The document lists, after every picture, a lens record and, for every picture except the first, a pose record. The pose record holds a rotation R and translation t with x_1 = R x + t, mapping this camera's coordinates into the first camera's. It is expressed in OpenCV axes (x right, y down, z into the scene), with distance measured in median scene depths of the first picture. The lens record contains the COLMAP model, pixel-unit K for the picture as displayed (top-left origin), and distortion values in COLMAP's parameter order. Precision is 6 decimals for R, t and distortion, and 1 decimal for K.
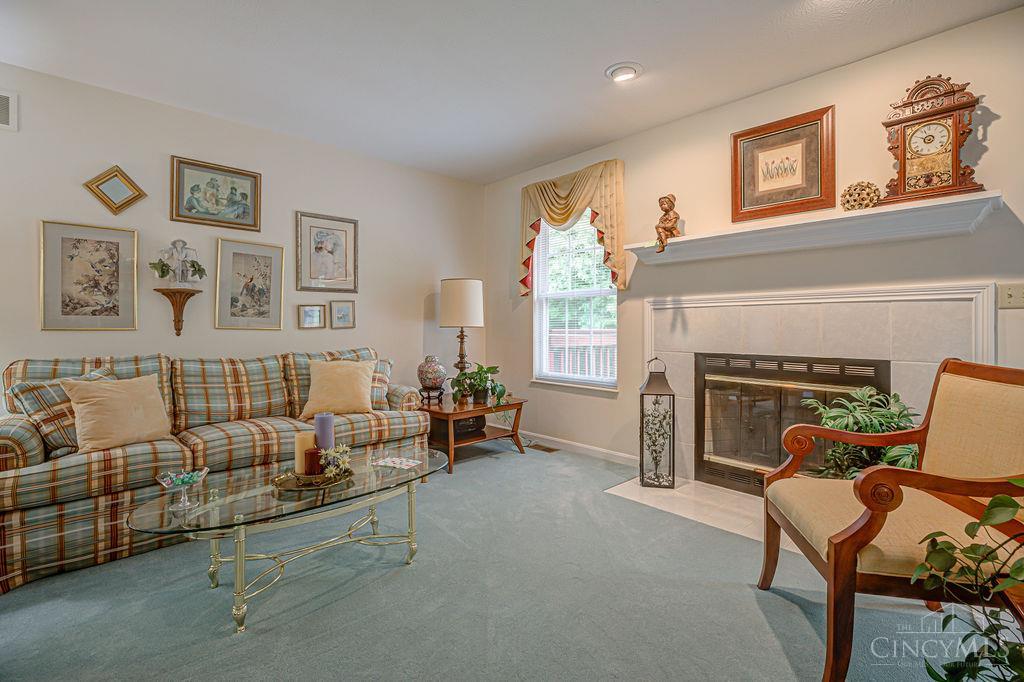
lens RADIAL K [[472.7, 0, 513.1], [0, 472.7, 329.9], [0, 0, 1]] dist [-0.003081, -0.000410]
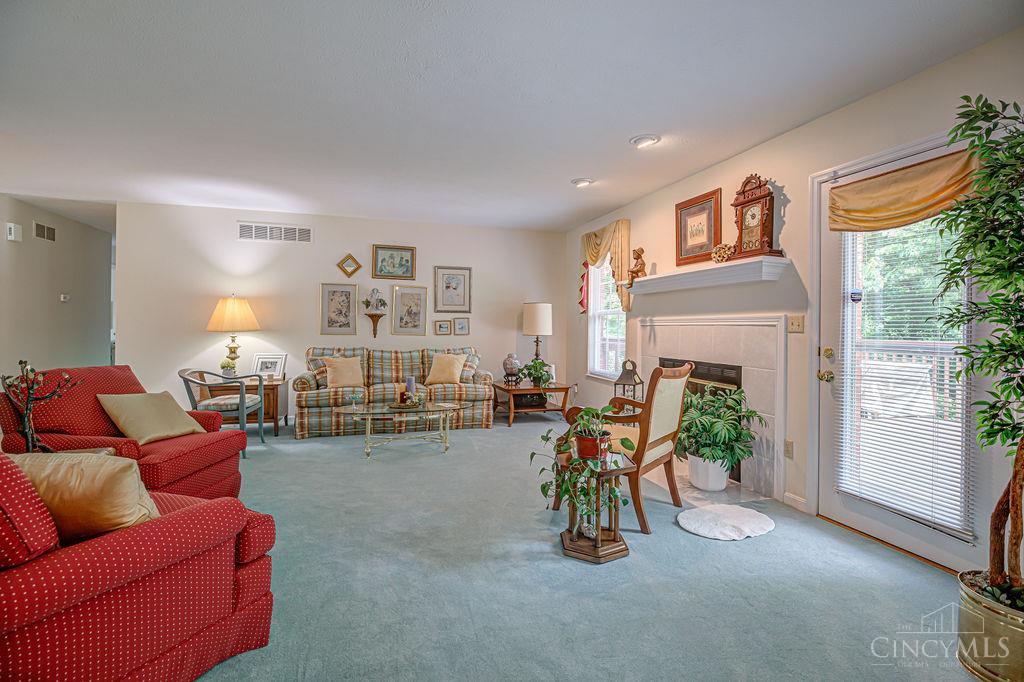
lens RADIAL K [[467.9, 0, 512.4], [0, 467.9, 336.3], [0, 0, 1]] dist [-0.001528, -0.000059]
pose [[0.900778, 0.019802, -0.433829, 0.627403], [-0.015782, 0.999793, 0.012866, -0.027367], [0.433994, -0.004743, 0.900903, -0.478036]]
